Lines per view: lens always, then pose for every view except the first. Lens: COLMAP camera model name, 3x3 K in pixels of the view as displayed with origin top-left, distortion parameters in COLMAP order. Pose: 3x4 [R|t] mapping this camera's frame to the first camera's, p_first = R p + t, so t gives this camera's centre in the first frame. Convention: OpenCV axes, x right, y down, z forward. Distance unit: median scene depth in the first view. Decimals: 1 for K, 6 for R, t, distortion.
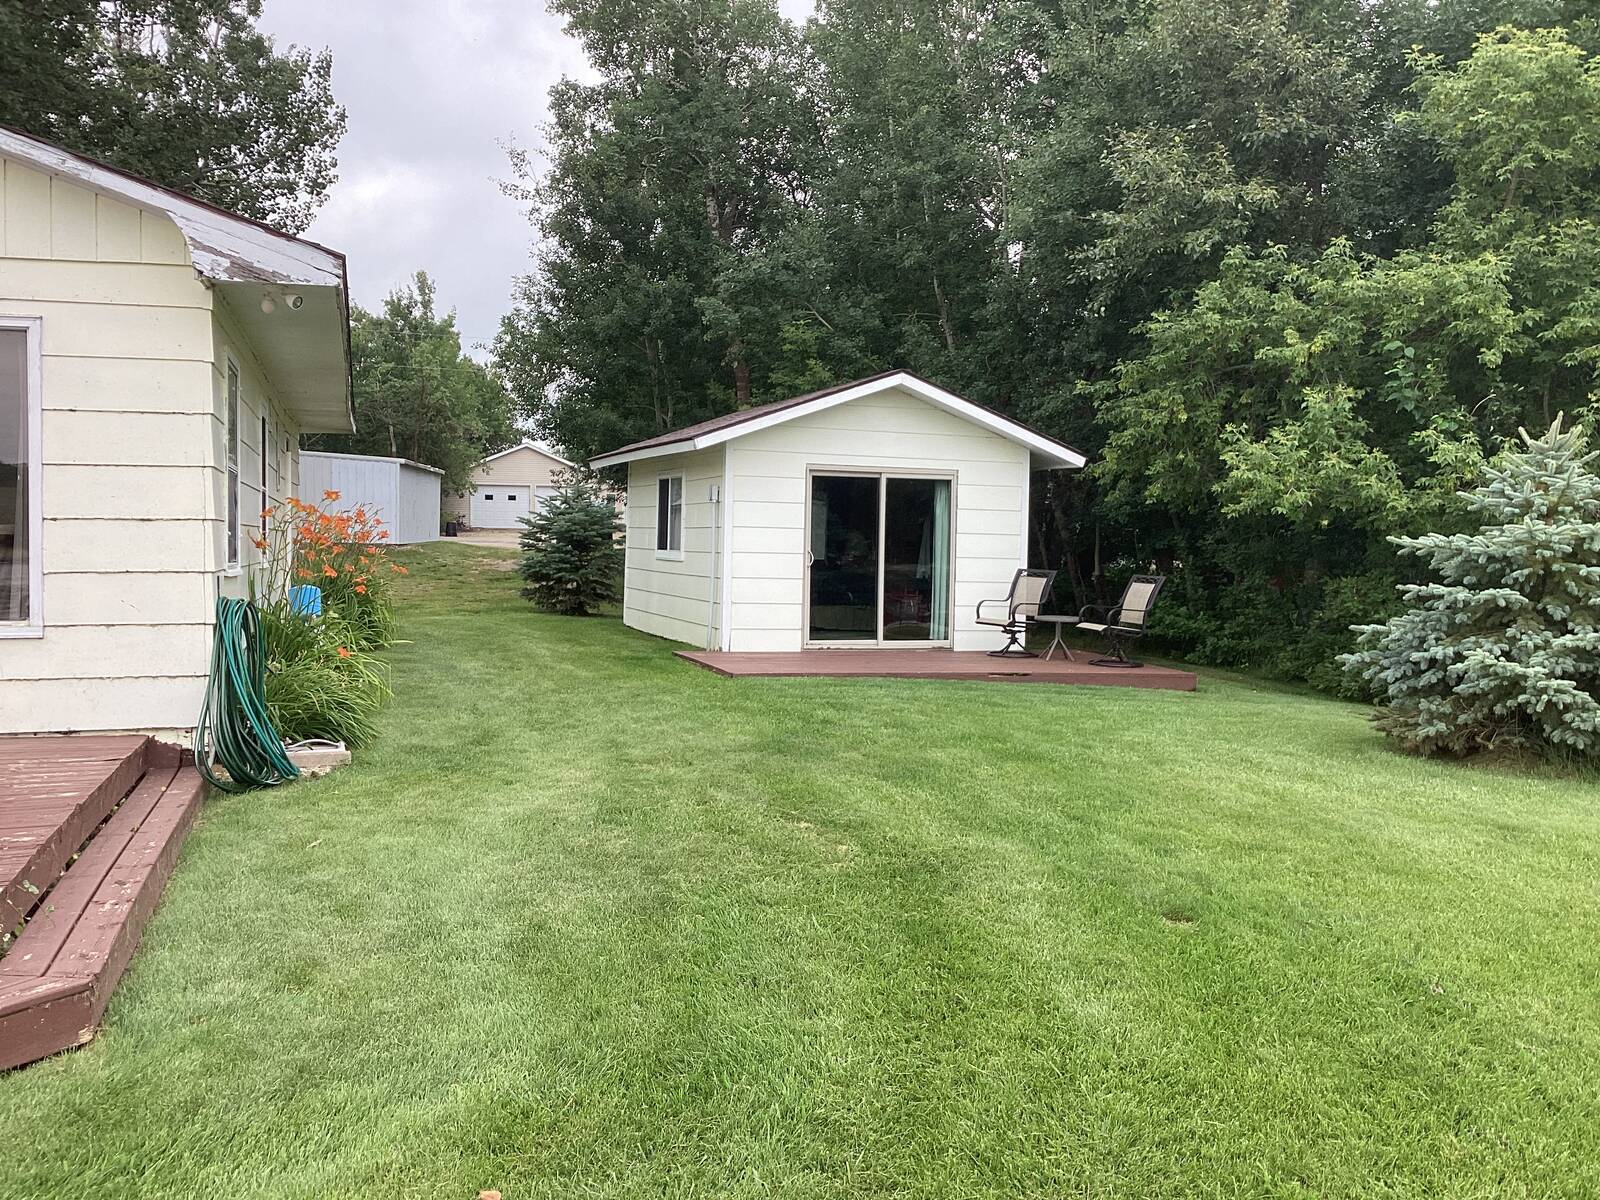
lens RADIAL K [[1437.7, 0, 799.6], [0, 1437.7, 595.7], [0, 0, 1]] dist [0.057389, -0.093588]
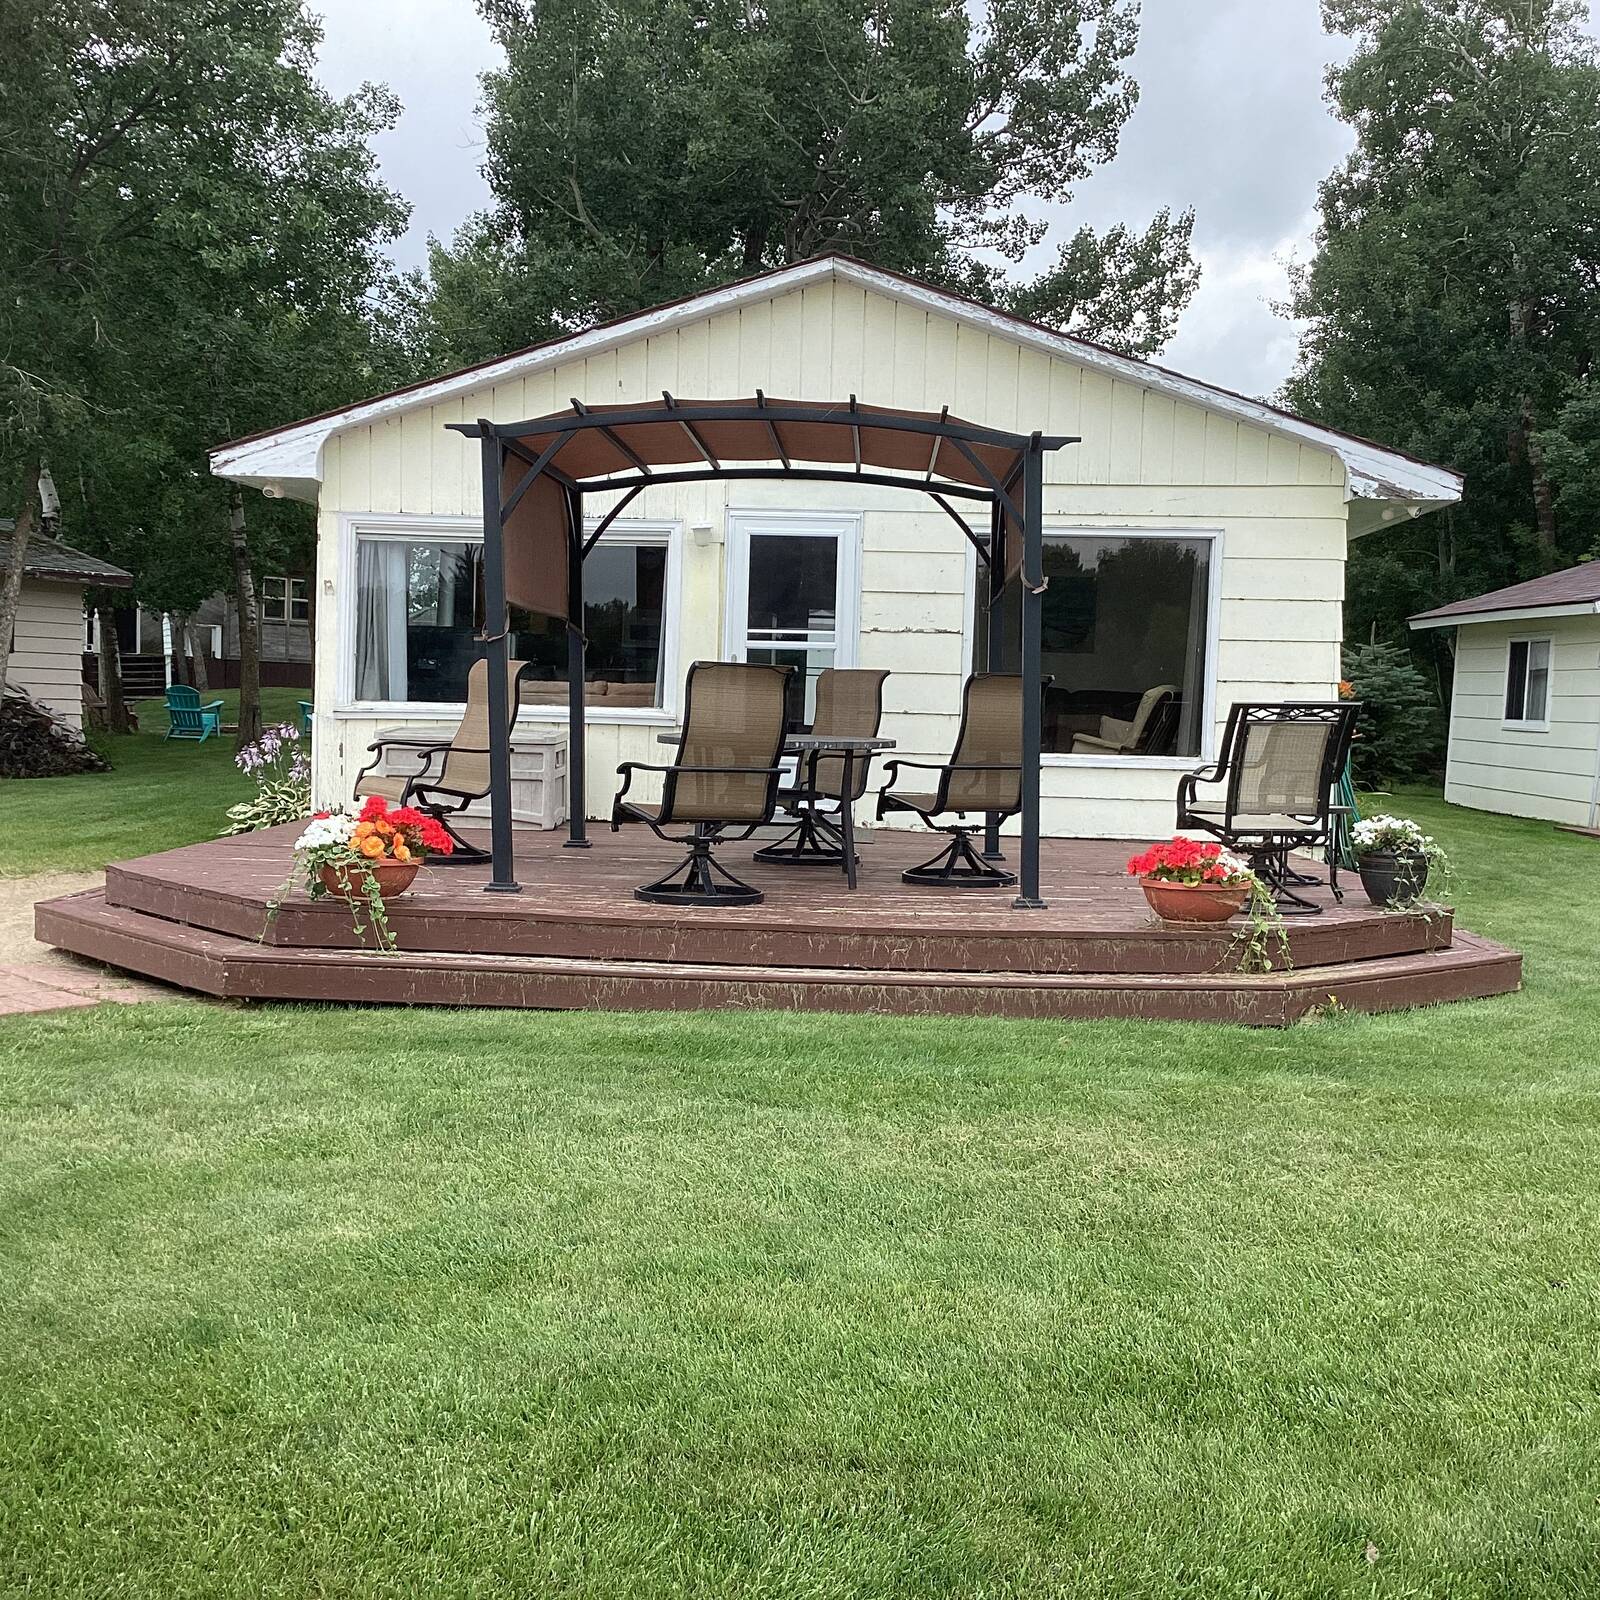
lens RADIAL K [[1906.6, 0, 800.0], [0, 1906.6, 806.0], [0, 0, 1]] dist [0.037229, 0.000000]
pose [[0.942678, 0.035237, -0.331838, -0.122991], [-0.031218, 0.999361, 0.017436, 0.016951], [0.332241, -0.006078, 0.943175, -0.316400]]
